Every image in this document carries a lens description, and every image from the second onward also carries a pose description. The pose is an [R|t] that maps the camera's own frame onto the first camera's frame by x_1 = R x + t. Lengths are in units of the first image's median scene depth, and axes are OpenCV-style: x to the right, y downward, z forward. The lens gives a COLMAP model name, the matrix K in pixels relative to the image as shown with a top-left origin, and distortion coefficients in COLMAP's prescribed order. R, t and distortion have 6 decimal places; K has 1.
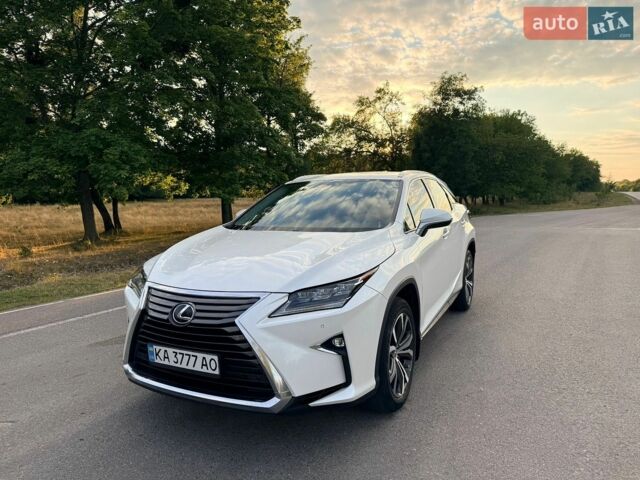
lens RADIAL K [[451.3, 0, 293.2], [0, 451.3, 242.0], [0, 0, 1]] dist [0.116560, -0.224107]
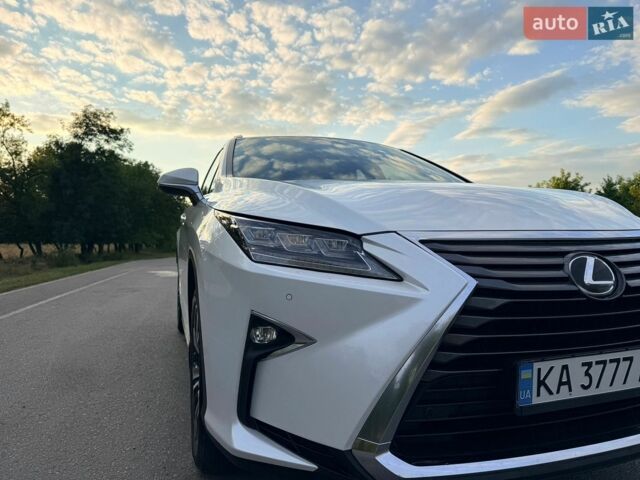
lens RADIAL K [[462.2, 0, 321.9], [0, 462.2, 247.3], [0, 0, 1]] dist [0.067803, -0.115811]
pose [[0.661211, 0.017458, 0.749997, -0.057989], [0.059118, 0.995408, -0.075290, 0.011070], [-0.747867, 0.094121, 0.657142, 0.066343]]
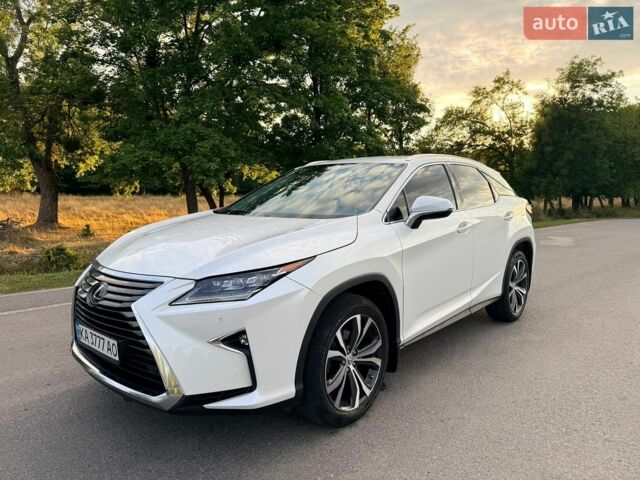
lens RADIAL K [[453.5, 0, 292.5], [0, 453.5, 239.1], [0, 0, 1]] dist [-0.000111, -0.007833]
pose [[0.969303, 0.045631, -0.241596, 0.028214], [-0.044754, 0.998956, 0.009120, 0.001125], [0.241760, 0.001972, 0.970334, 0.012920]]
